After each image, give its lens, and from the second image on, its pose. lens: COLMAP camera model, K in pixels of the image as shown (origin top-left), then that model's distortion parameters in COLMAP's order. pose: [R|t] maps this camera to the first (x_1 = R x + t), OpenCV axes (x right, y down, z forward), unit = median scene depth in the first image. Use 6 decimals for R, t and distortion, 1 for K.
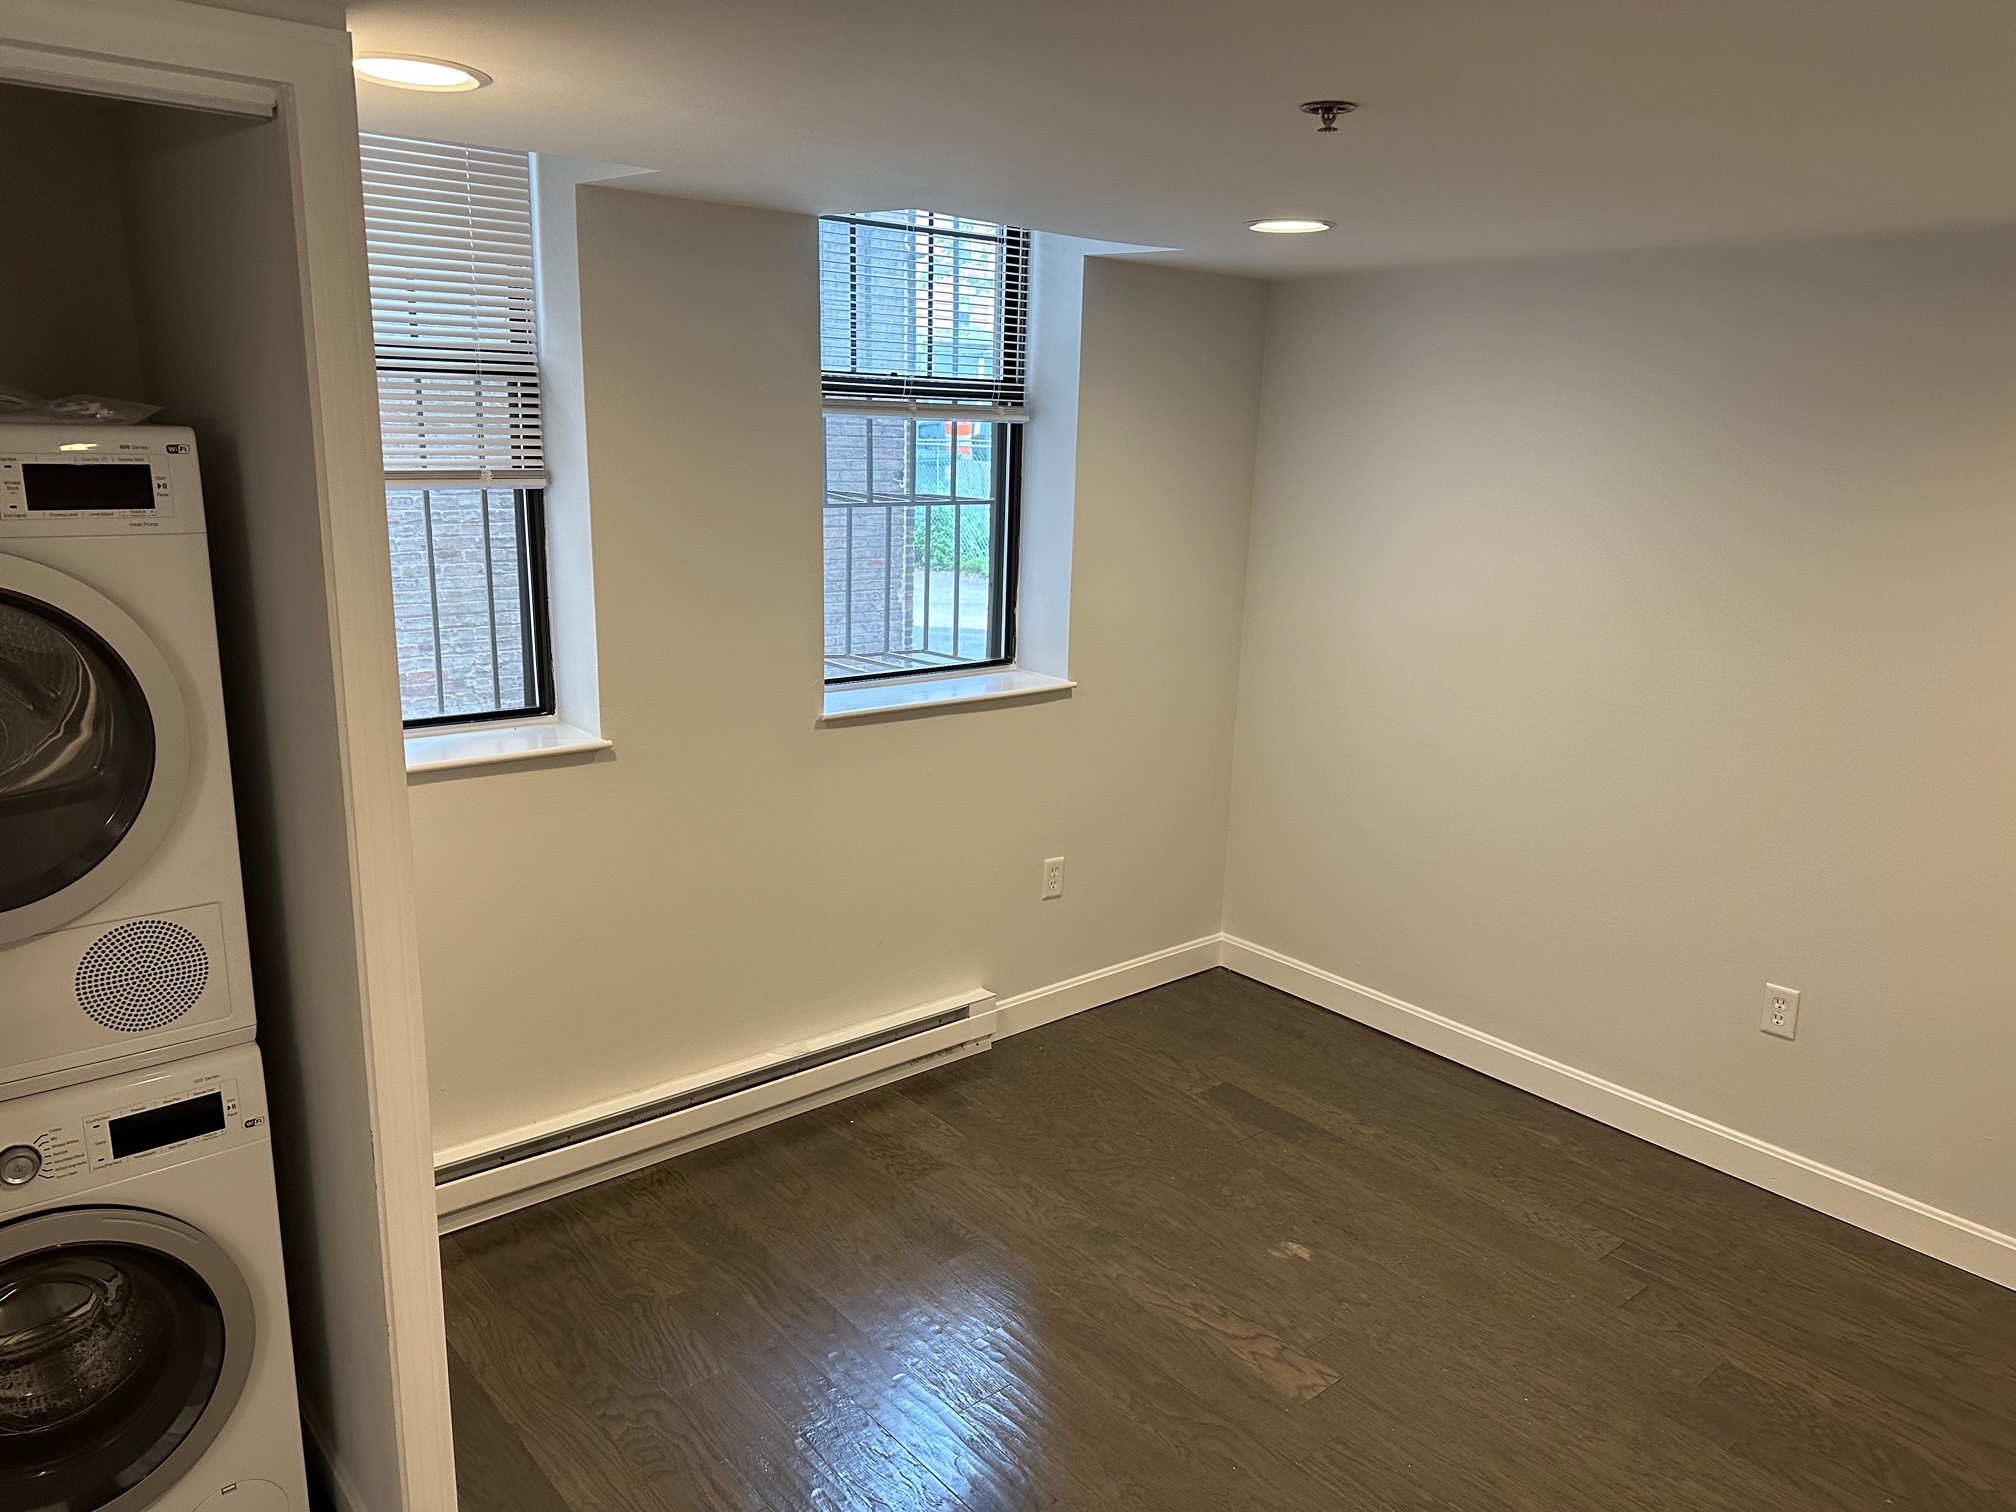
lens RADIAL K [[1474.2, 0, 1009.3], [0, 1474.2, 778.0], [0, 0, 1]] dist [0.102338, -0.107263]
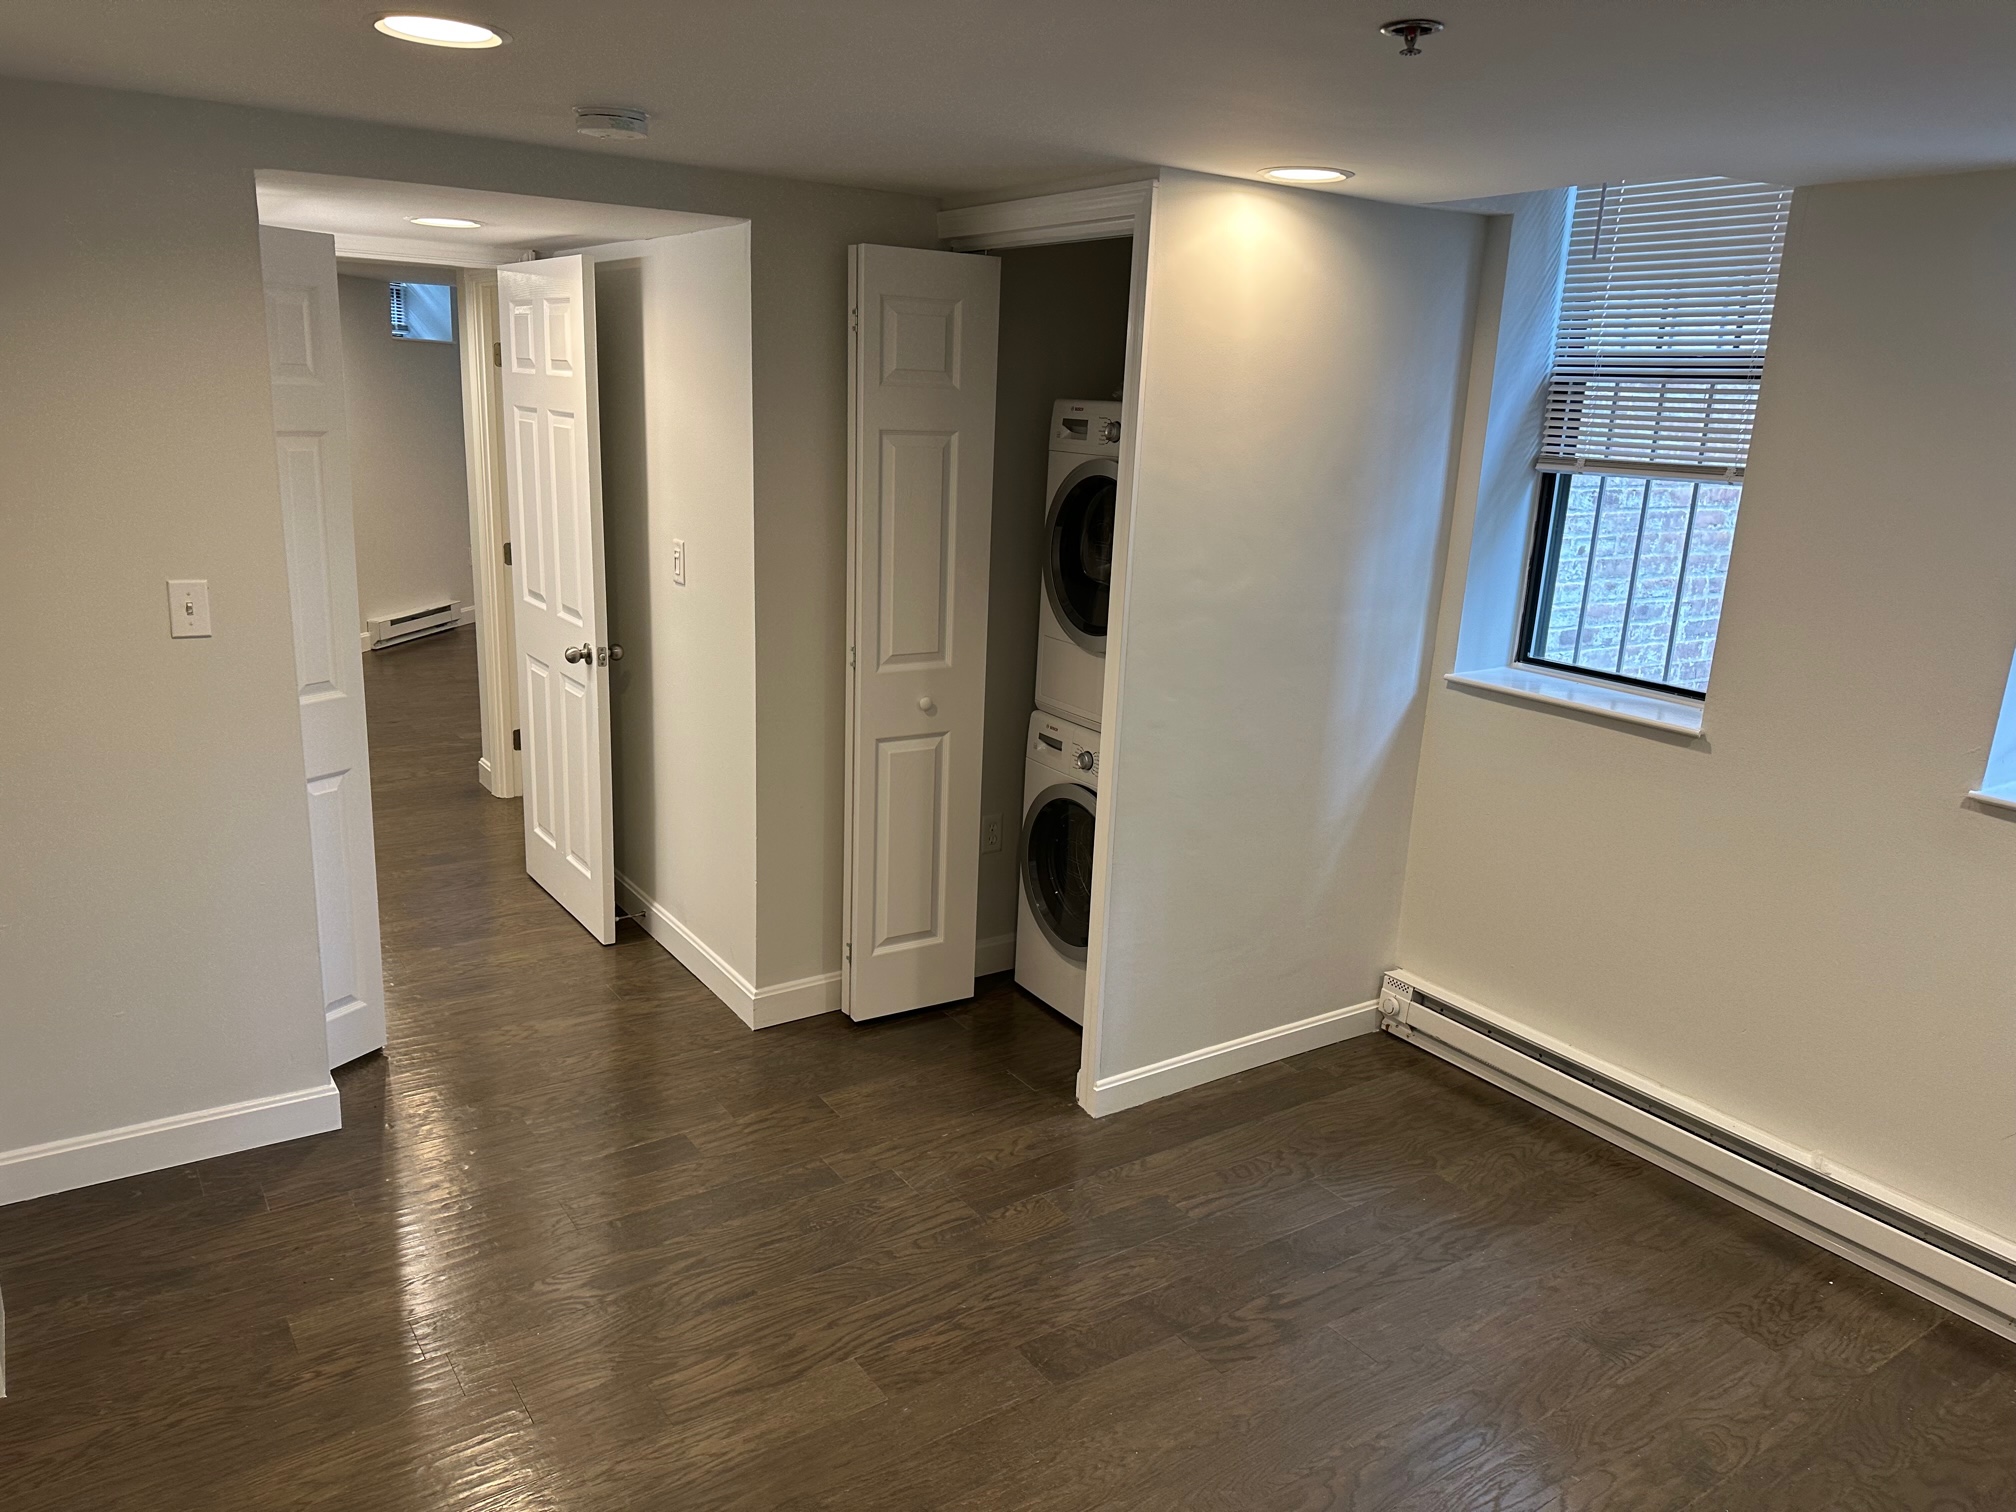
lens RADIAL K [[1474.2, 0, 1009.3], [0, 1474.2, 778.0], [0, 0, 1]] dist [0.102338, -0.107263]
pose [[-0.139658, 0.201747, -0.969430, 0.761682], [-0.296225, 0.925676, 0.235316, -0.091551], [0.944852, 0.320034, -0.069516, 0.596621]]
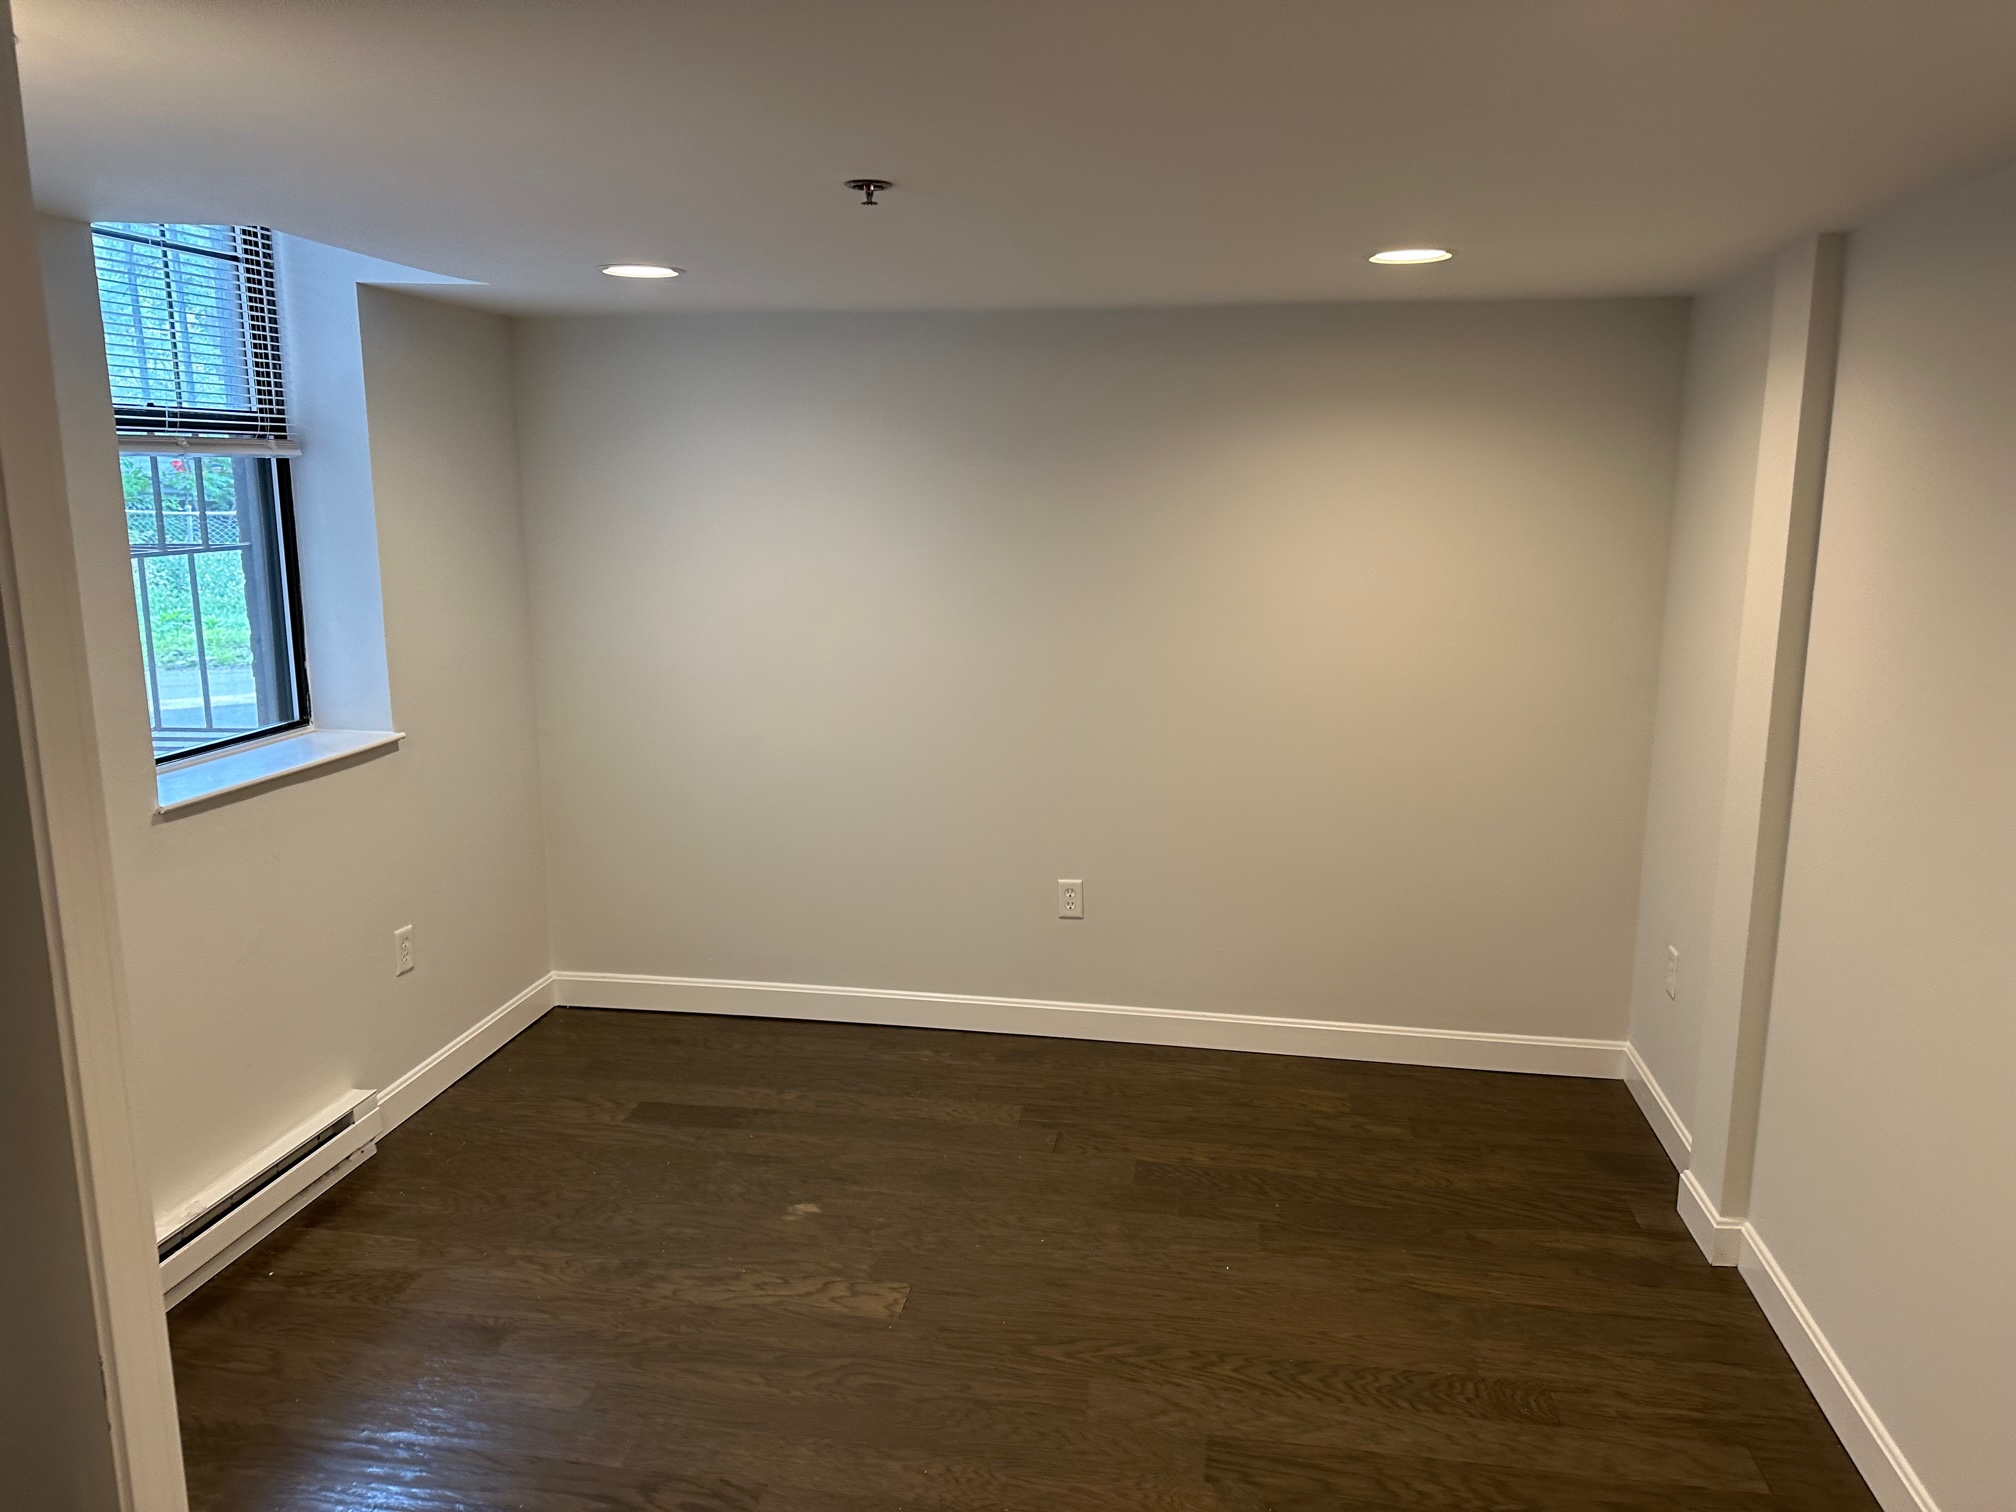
lens RADIAL K [[1474.2, 0, 1009.3], [0, 1474.2, 778.0], [0, 0, 1]] dist [0.102338, -0.107263]
pose [[0.771807, -0.172989, 0.611873, -0.284357], [0.193121, 0.980598, 0.033636, 0.005518], [-0.605820, 0.092205, 0.790241, 0.036957]]
